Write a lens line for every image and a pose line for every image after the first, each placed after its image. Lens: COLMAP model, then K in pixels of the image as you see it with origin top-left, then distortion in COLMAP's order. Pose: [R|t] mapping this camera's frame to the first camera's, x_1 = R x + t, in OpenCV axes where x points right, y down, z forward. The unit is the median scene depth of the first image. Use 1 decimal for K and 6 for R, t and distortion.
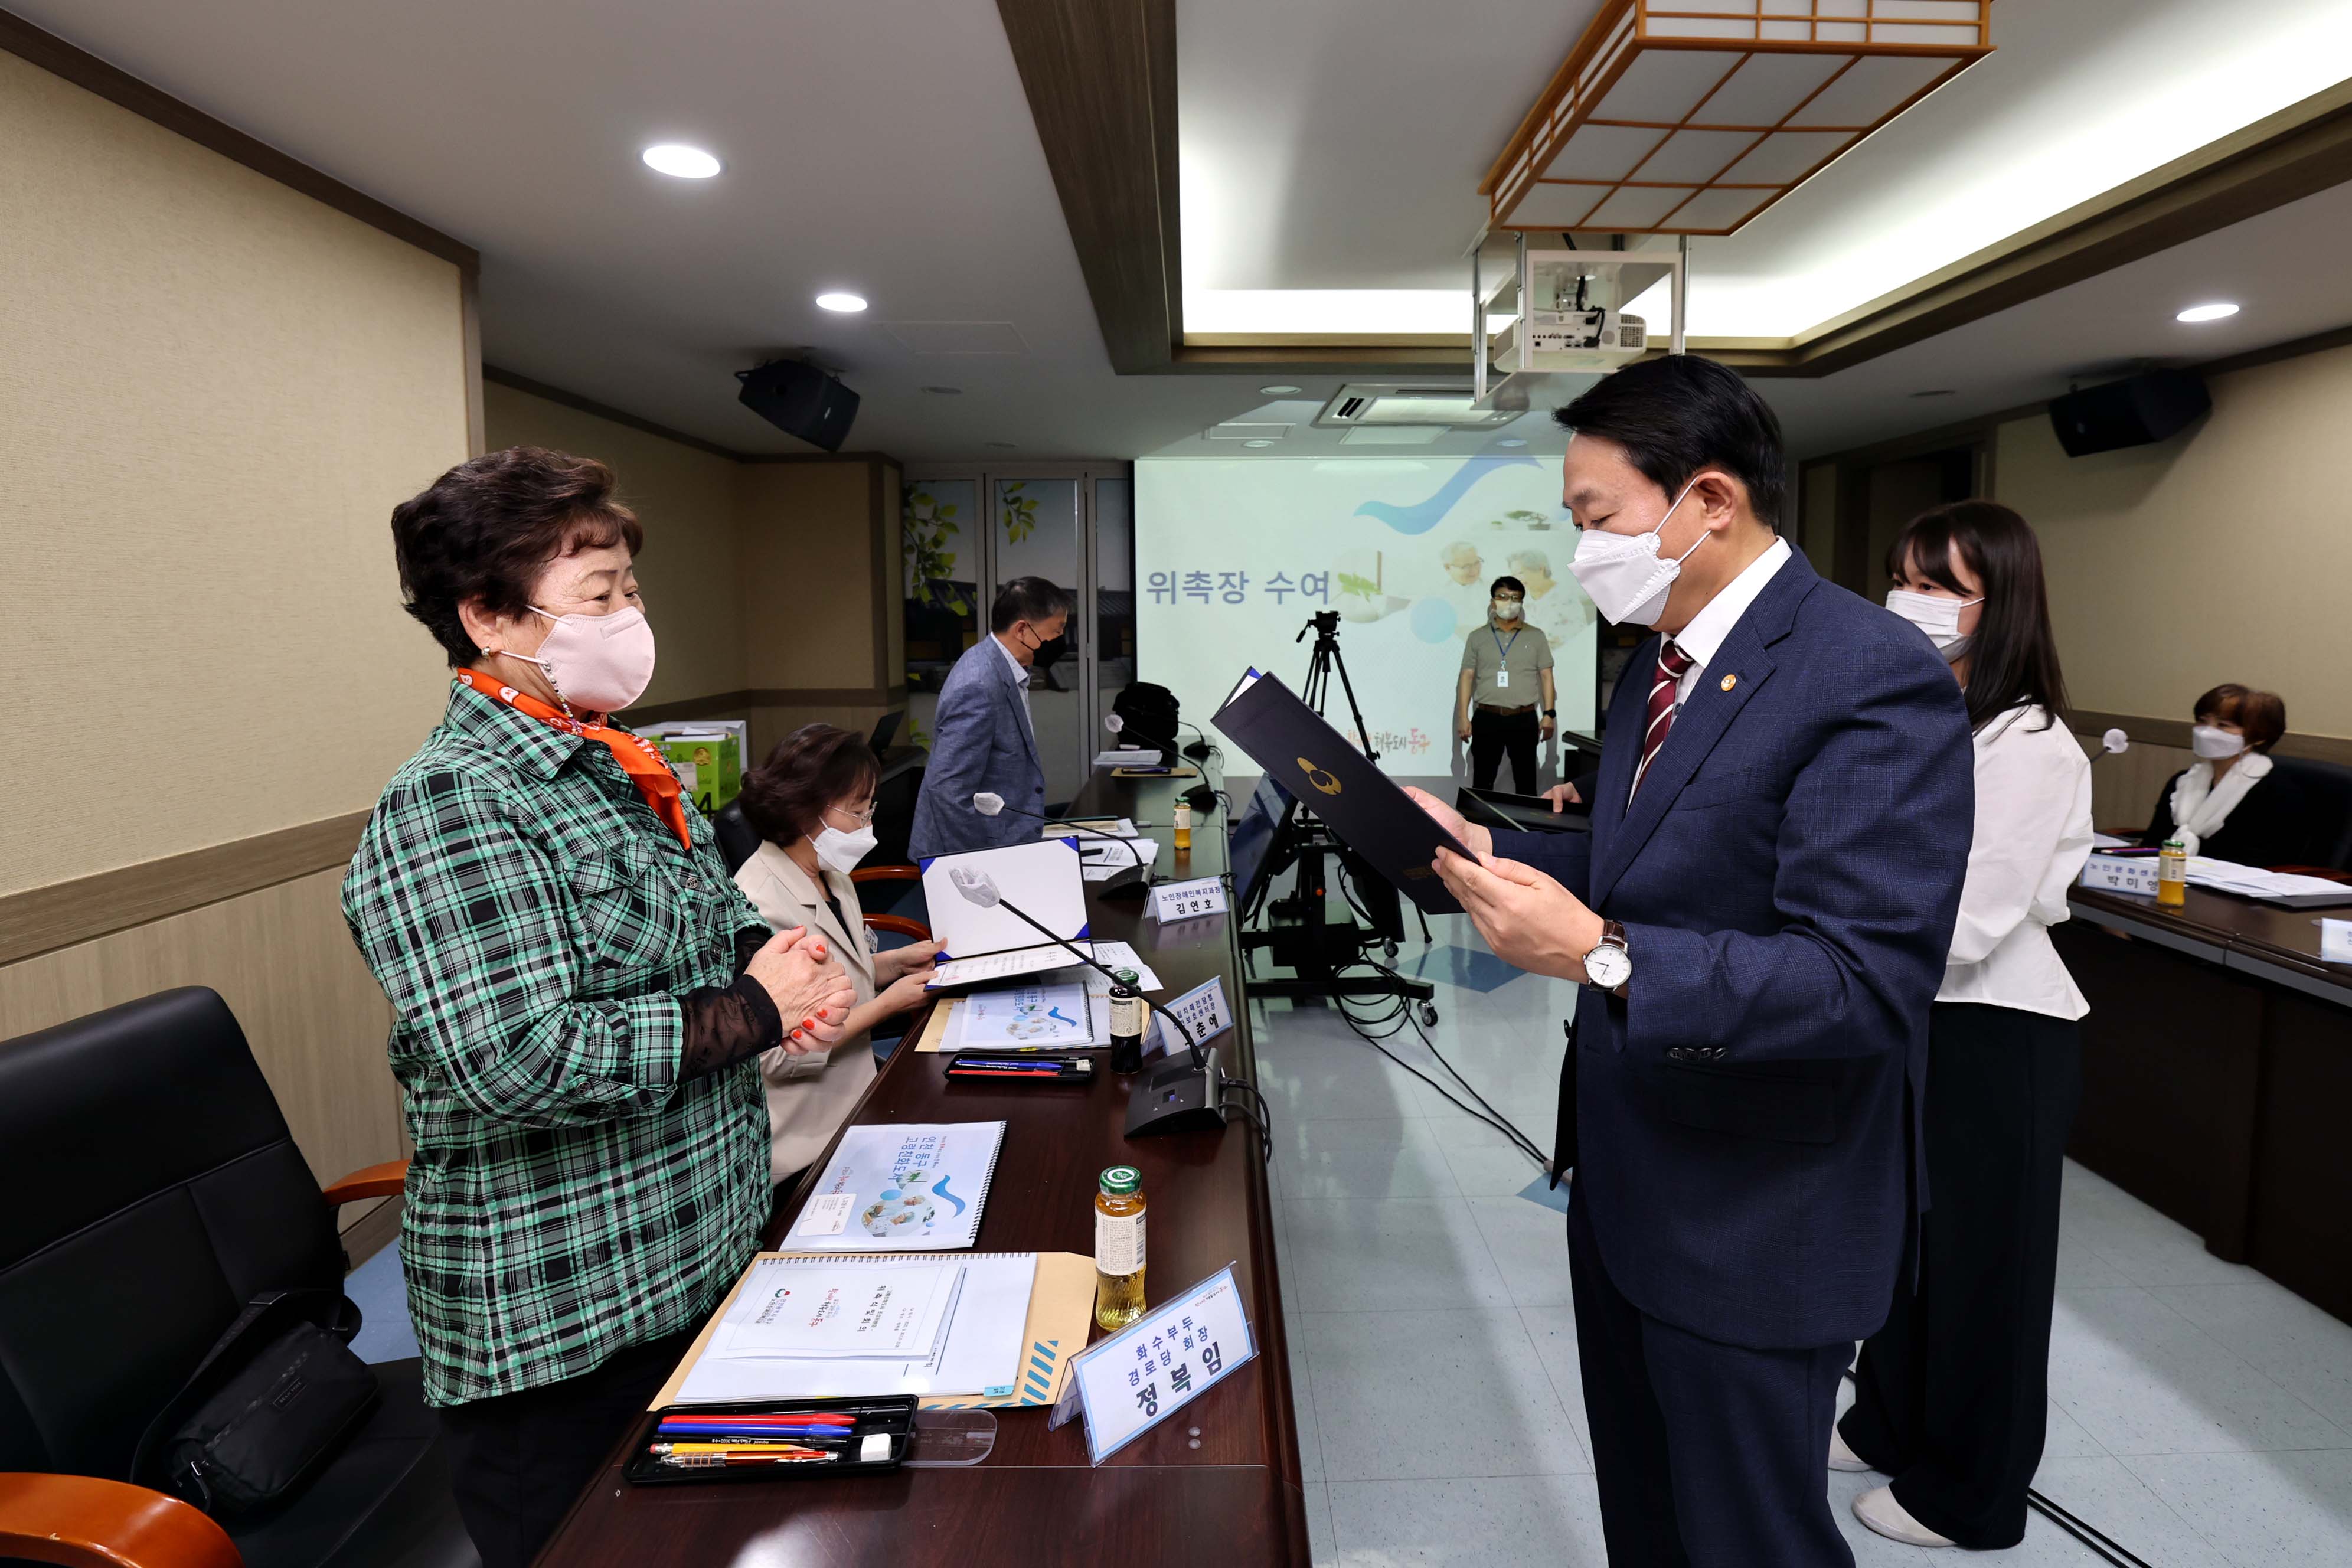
lens RADIAL K [[1020.7, 0, 1203.7], [0, 1020.7, 697.2], [0, 0, 1]] dist [-0.033167, 0.000277]
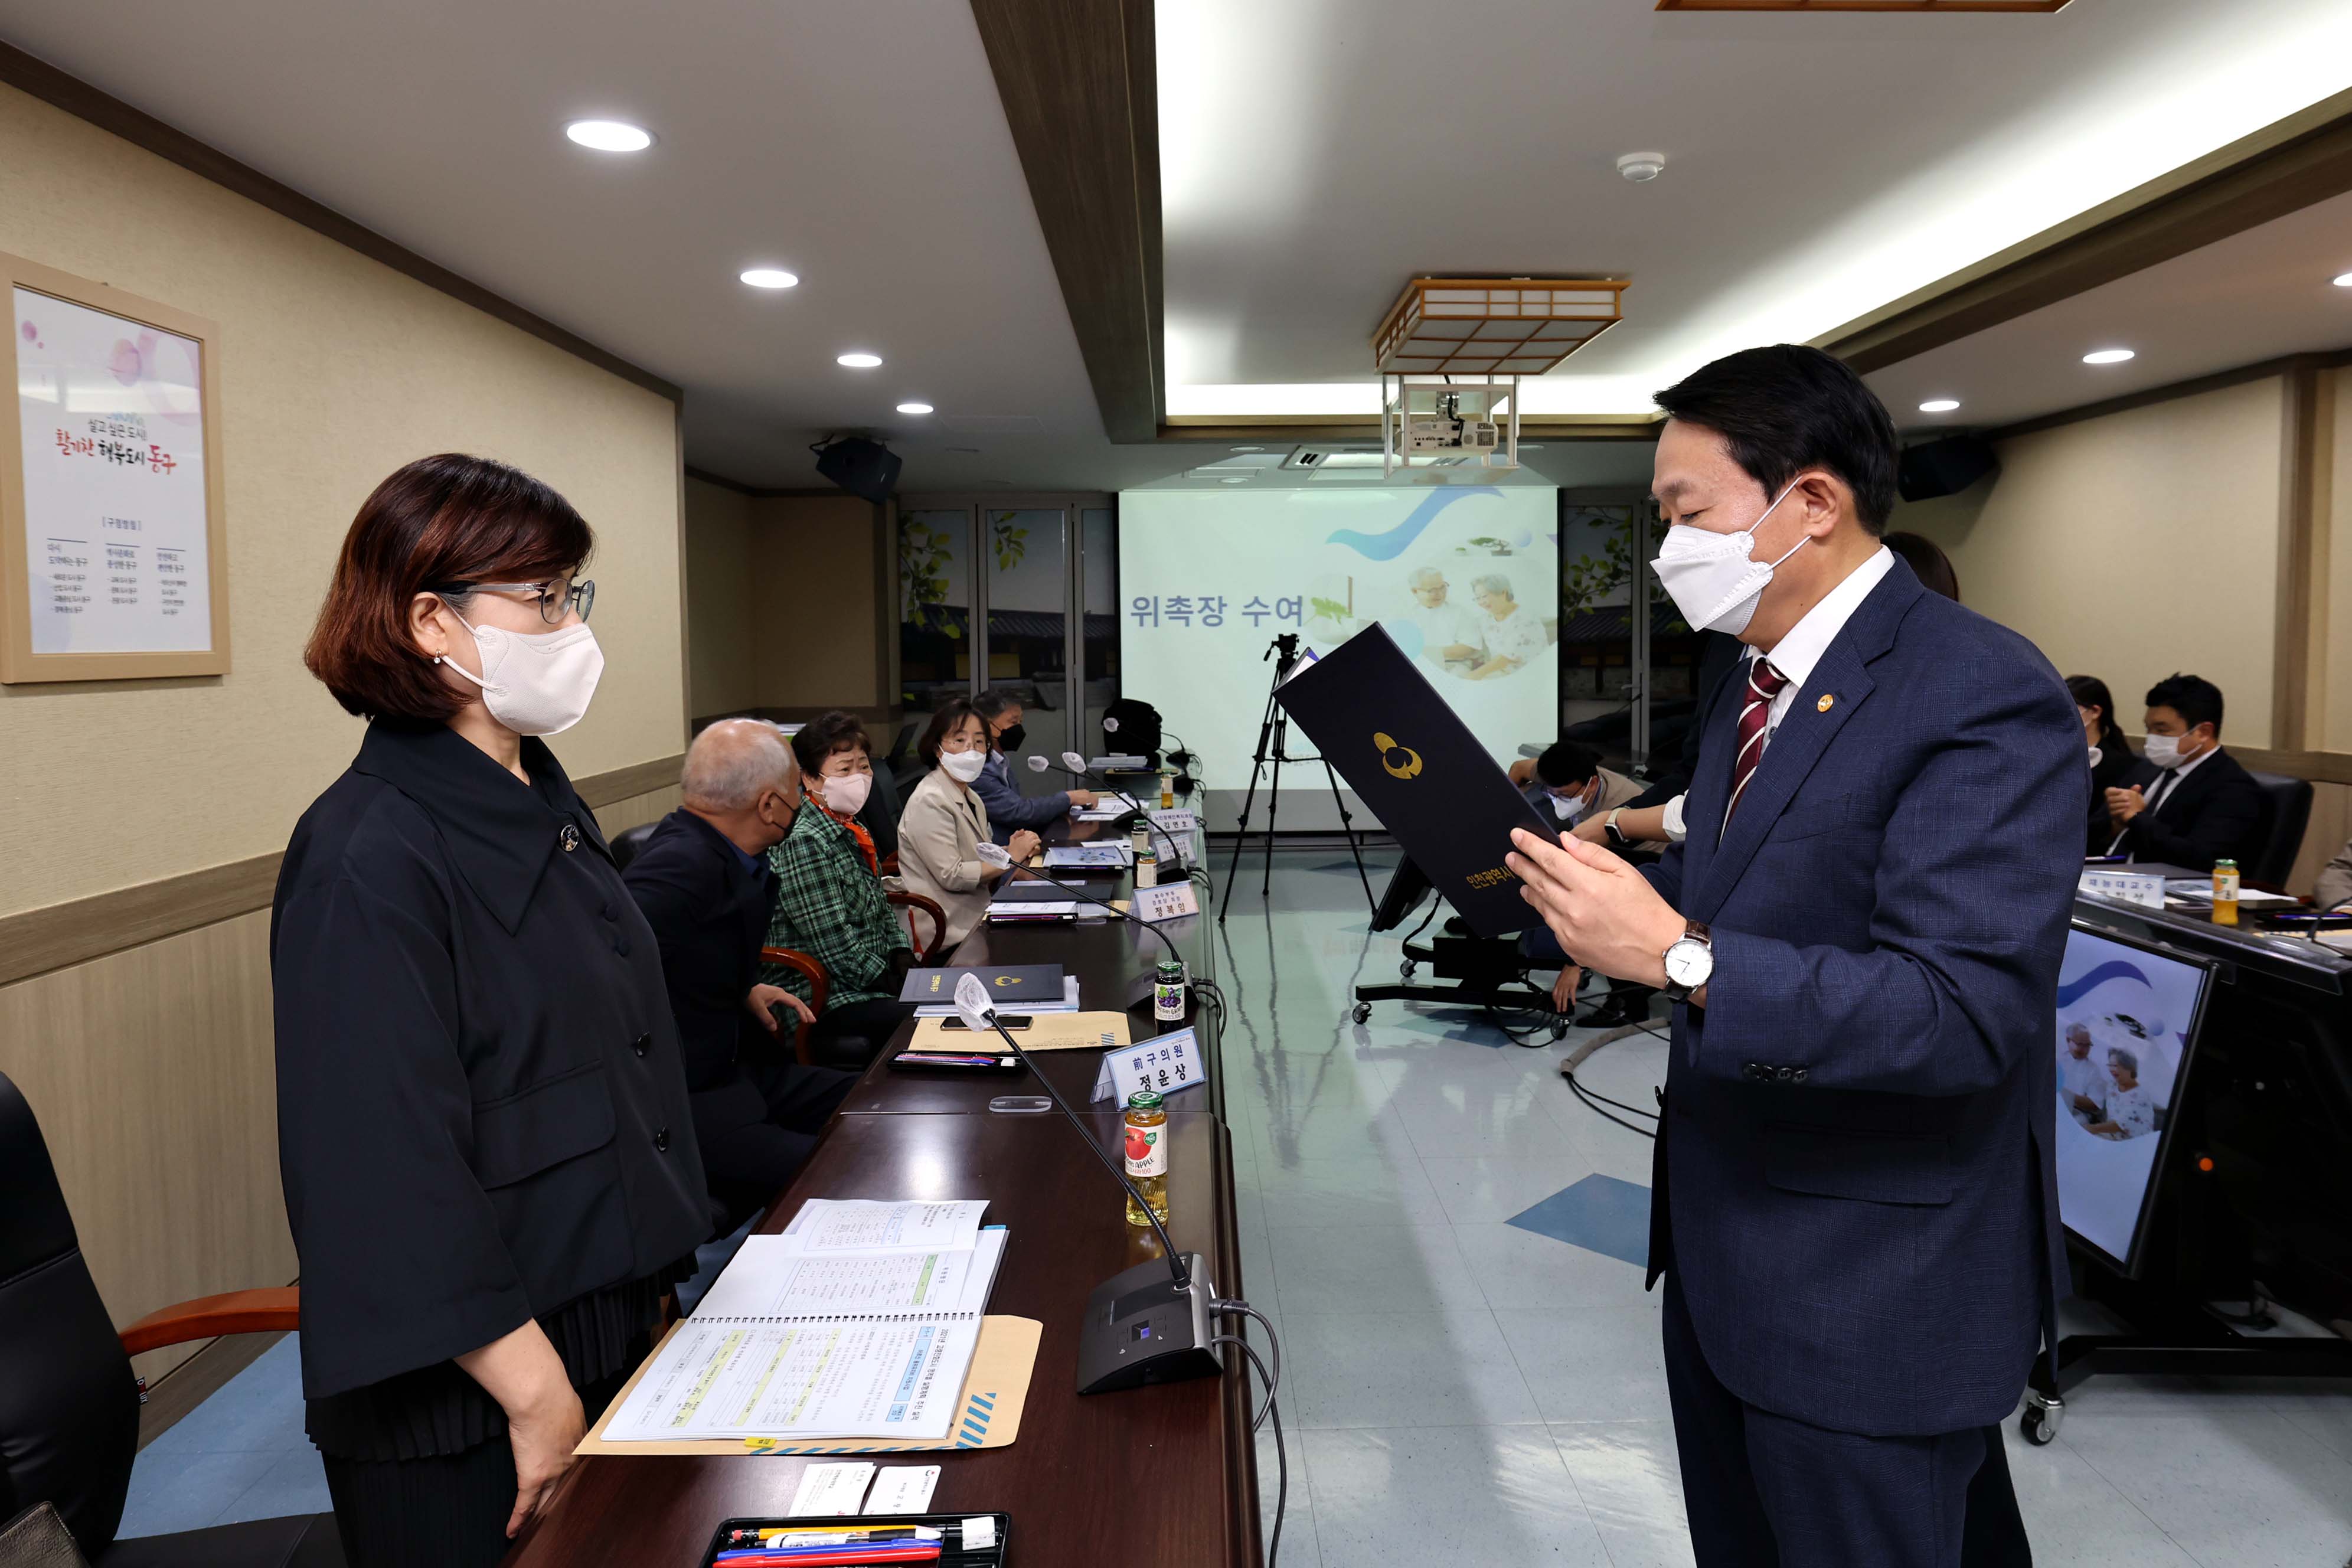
lens RADIAL K [[1407.4, 0, 1233.9], [0, 1407.4, 707.2], [0, 0, 1]] dist [-0.015879, -0.001393]
pose [[0.999500, -0.004550, 0.031283, 0.007007], [0.005494, 0.999530, -0.030147, 0.048290], [-0.031131, 0.030303, 0.999056, -0.607995]]
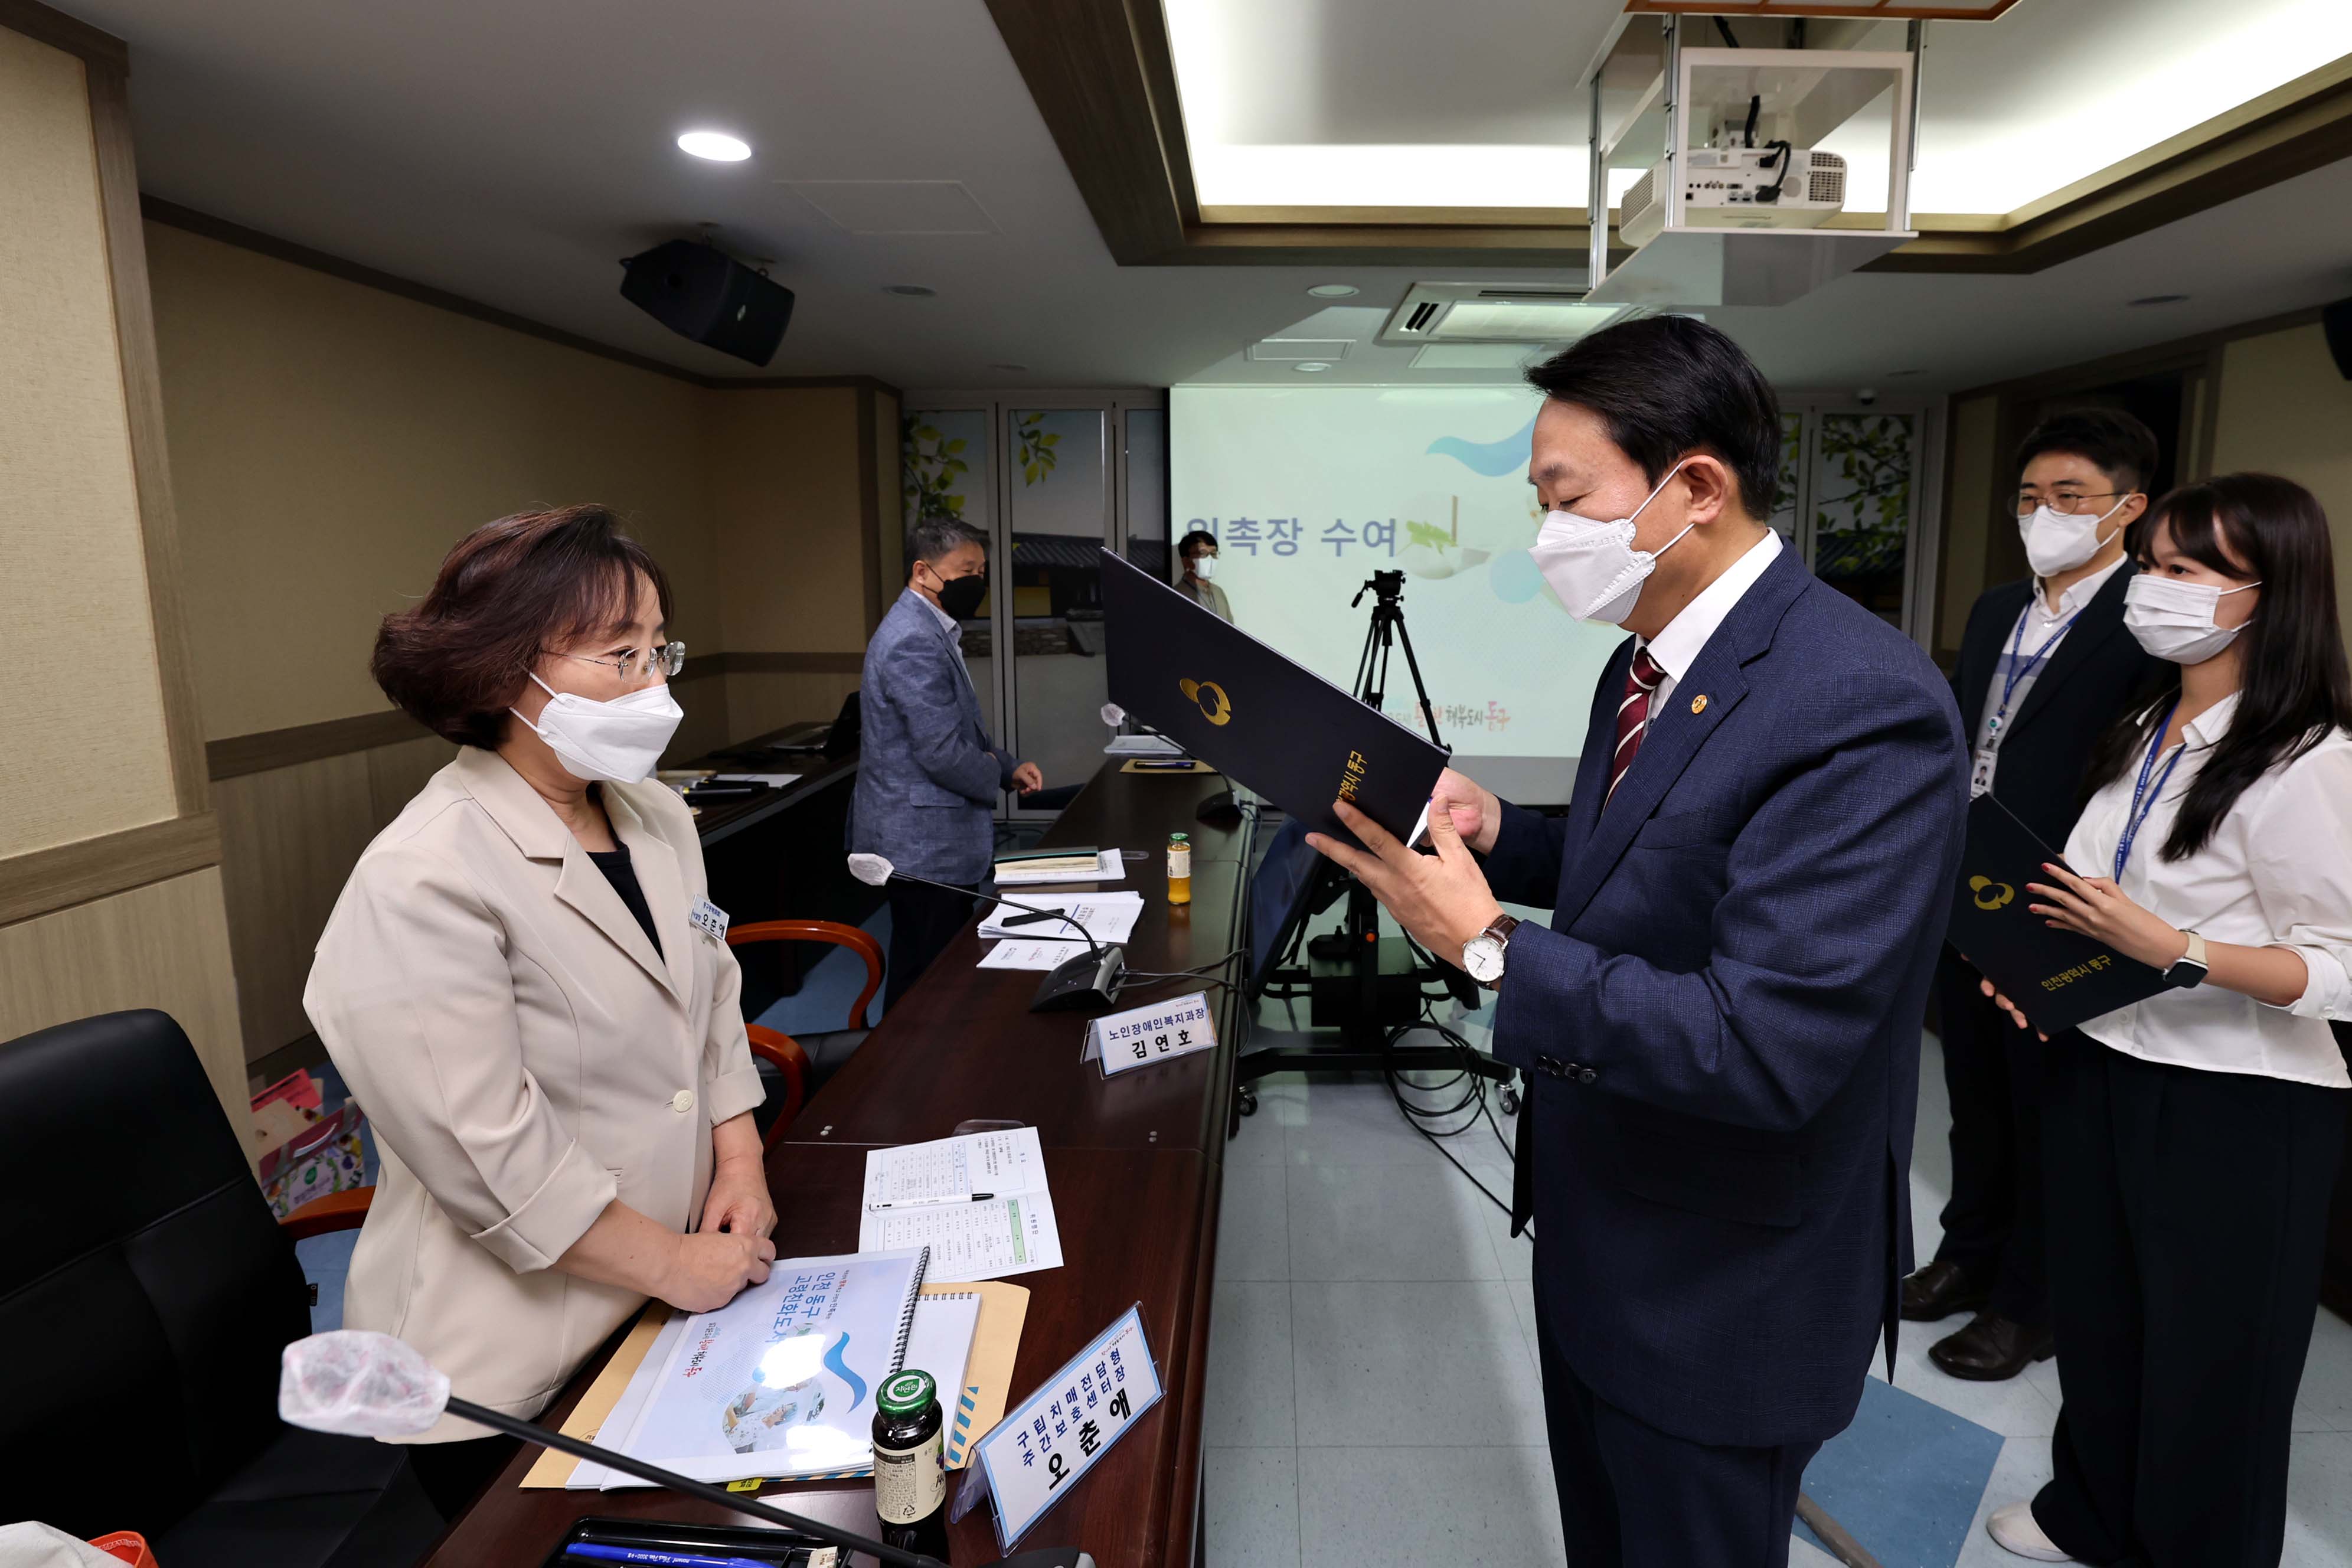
lens RADIAL K [[997.1, 0, 1260.2], [0, 997.1, 678.9], [0, 0, 1]] dist [-0.052205, 0.018312]
pose [[0.999756, 0.009293, -0.020041, 0.035144], [-0.008462, 0.999117, 0.041156, -0.029368], [0.020405, -0.040976, 0.998952, 0.205527]]
